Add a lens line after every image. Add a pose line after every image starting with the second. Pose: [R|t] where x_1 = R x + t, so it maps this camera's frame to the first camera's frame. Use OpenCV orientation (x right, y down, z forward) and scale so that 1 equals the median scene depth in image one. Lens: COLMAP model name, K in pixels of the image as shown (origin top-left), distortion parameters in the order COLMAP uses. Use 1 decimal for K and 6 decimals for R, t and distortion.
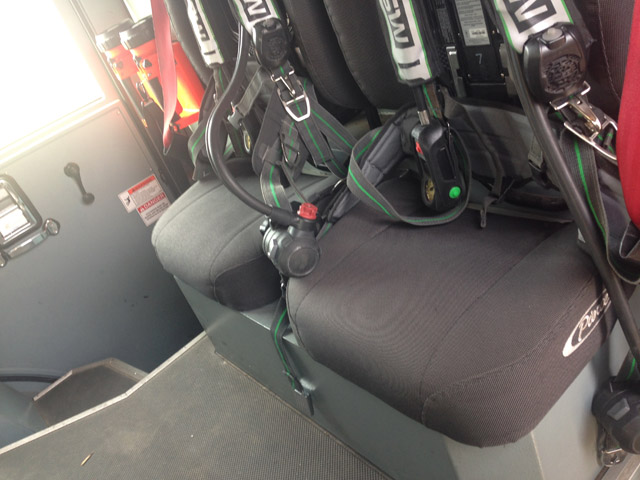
lens RADIAL K [[587.9, 0, 320.0], [0, 587.9, 240.0], [0, 0, 1]] dist [0.141749, -0.243593]
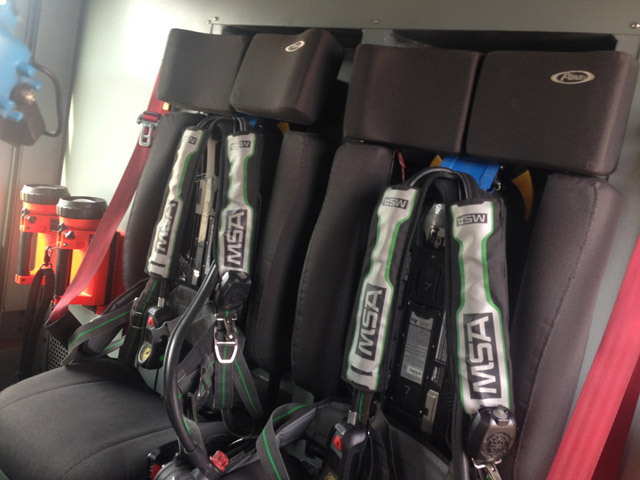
lens RADIAL K [[587.9, 0, 320.0], [0, 587.9, 240.0], [0, 0, 1]] dist [0.141749, -0.243593]
pose [[0.846035, 0.469210, 0.253115, -0.311327], [-0.326807, 0.831551, -0.449132, 0.040509], [-0.421216, 0.297262, 0.856862, -0.050921]]
